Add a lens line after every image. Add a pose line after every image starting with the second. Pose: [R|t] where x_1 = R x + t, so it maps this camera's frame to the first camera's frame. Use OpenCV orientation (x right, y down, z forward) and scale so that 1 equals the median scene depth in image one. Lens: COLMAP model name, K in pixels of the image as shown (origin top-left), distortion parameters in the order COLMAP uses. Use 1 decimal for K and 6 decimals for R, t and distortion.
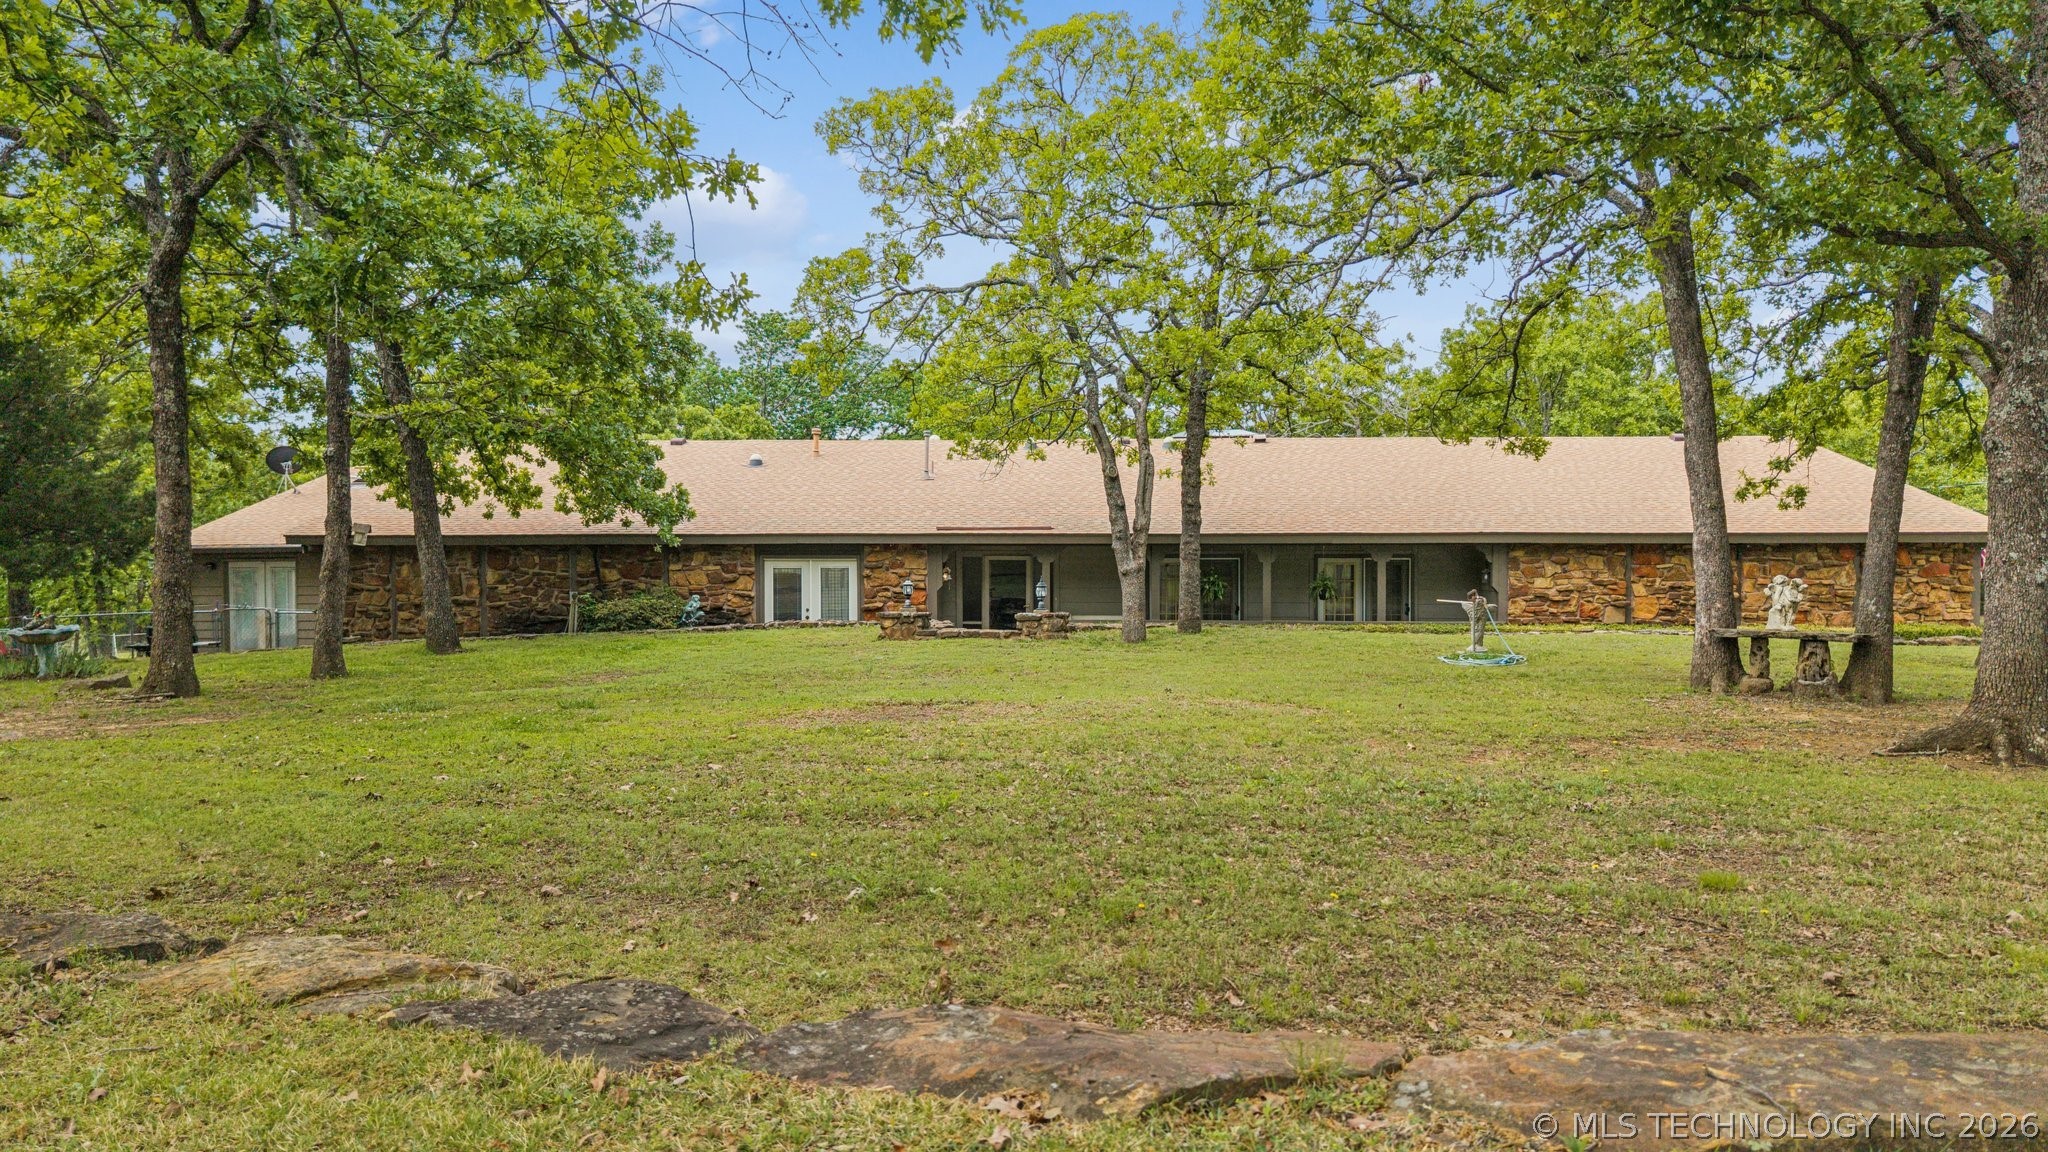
lens RADIAL K [[1377.6, 0, 1022.3], [0, 1377.6, 579.7], [0, 0, 1]] dist [0.007650, -0.010755]
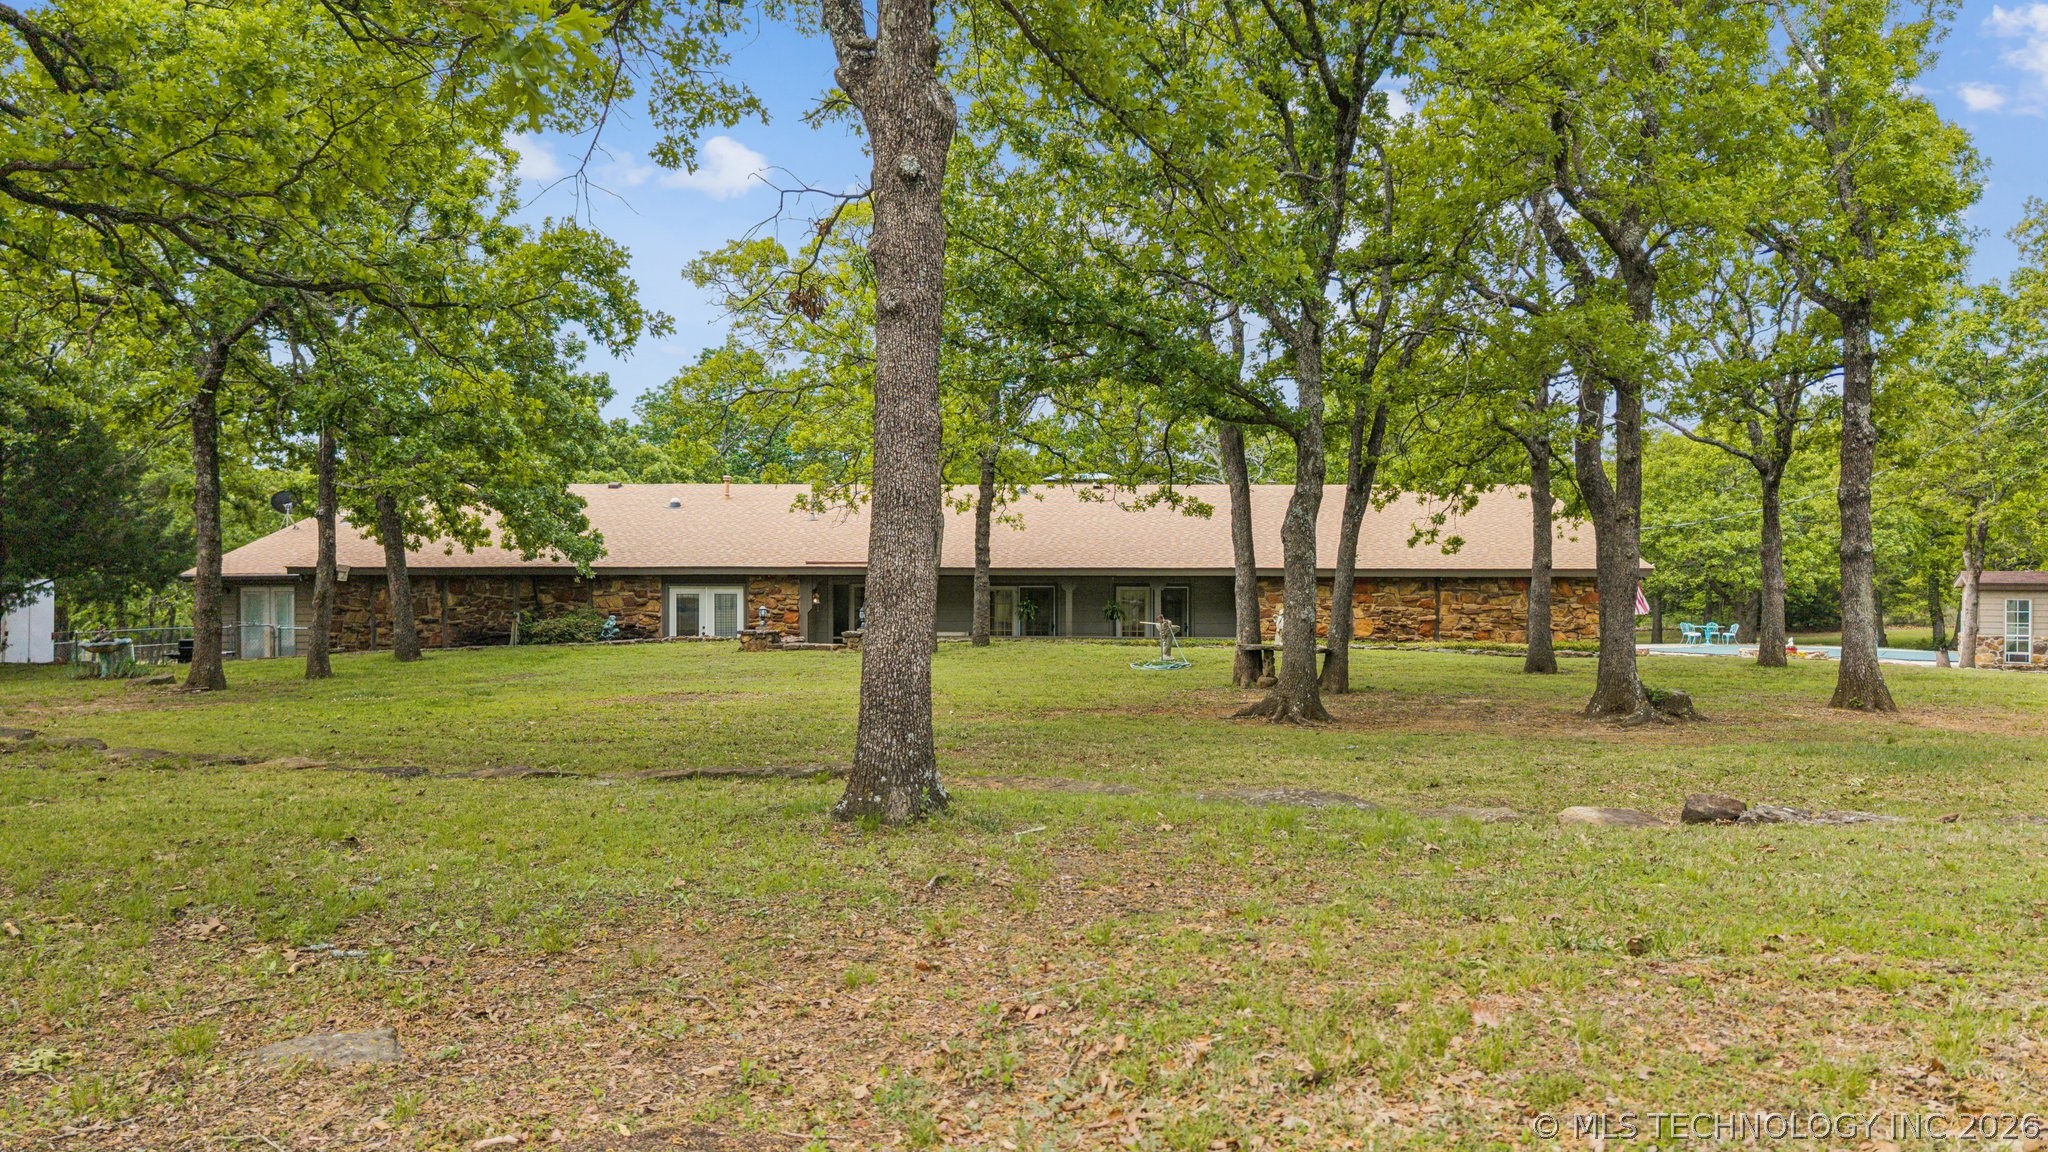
lens RADIAL K [[1377.6, 0, 1028.3], [0, 1377.6, 577.1], [0, 0, 1]] dist [0.007650, -0.010755]
pose [[0.999988, 0.002578, 0.004269, 0.140425], [-0.002532, 0.999938, -0.010842, -0.011249], [-0.004296, 0.010831, 0.999932, -0.267467]]
